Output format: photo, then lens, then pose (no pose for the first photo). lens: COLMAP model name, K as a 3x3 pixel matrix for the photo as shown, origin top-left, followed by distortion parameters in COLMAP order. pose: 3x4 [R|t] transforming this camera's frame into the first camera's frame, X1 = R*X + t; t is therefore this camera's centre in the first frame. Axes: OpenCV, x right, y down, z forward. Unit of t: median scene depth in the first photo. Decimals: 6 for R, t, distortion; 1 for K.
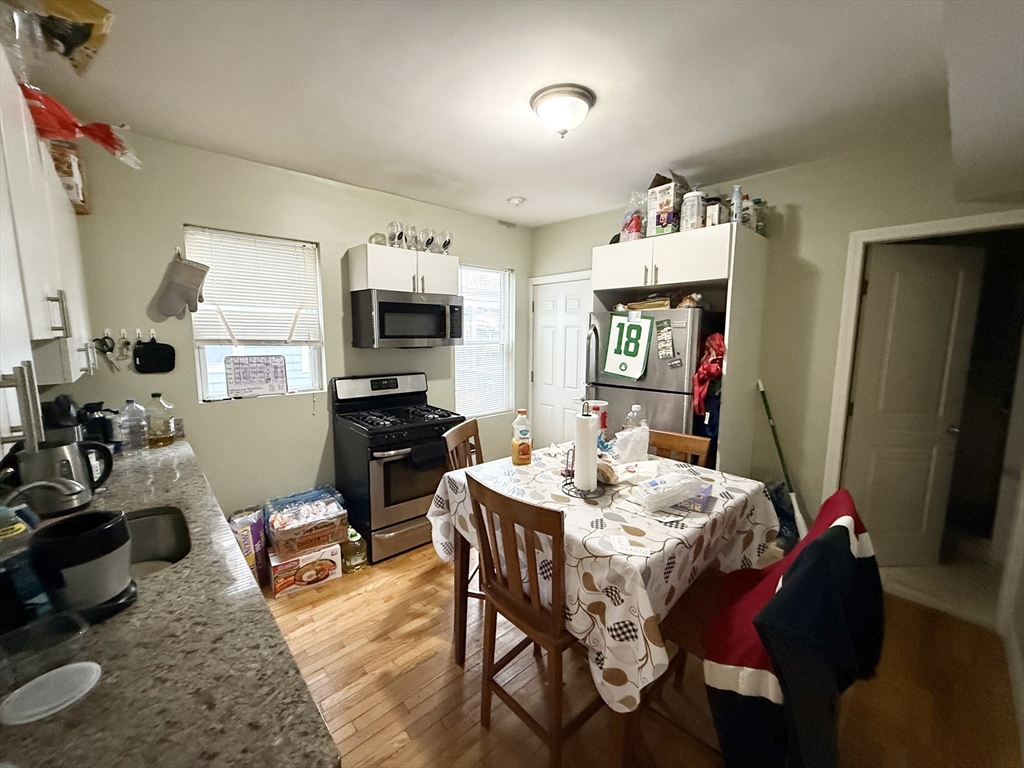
lens RADIAL K [[405.2, 0, 506.8], [0, 405.2, 383.0], [0, 0, 1]] dist [-0.000882, 0.000308]
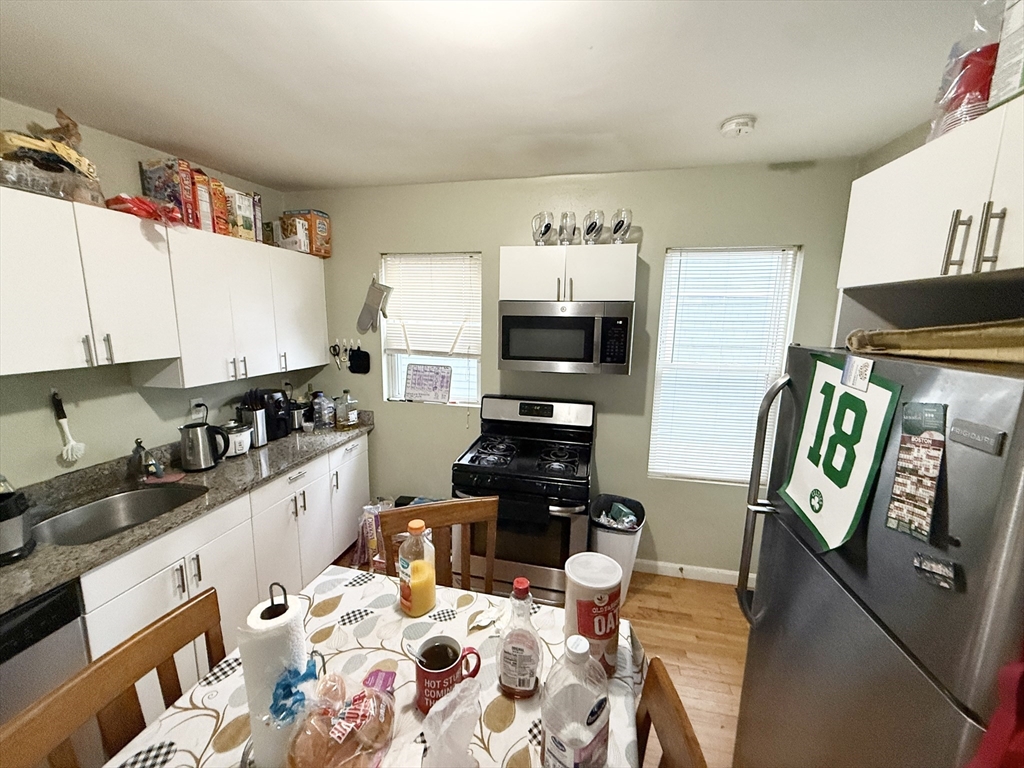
lens RADIAL K [[405.2, 0, 506.8], [0, 405.2, 383.0], [0, 0, 1]] dist [-0.000882, 0.000308]
pose [[0.584261, 0.139718, -0.799449, 0.403666], [-0.116232, 0.989320, 0.087956, -0.146696], [0.803200, 0.041532, 0.594261, 0.547965]]
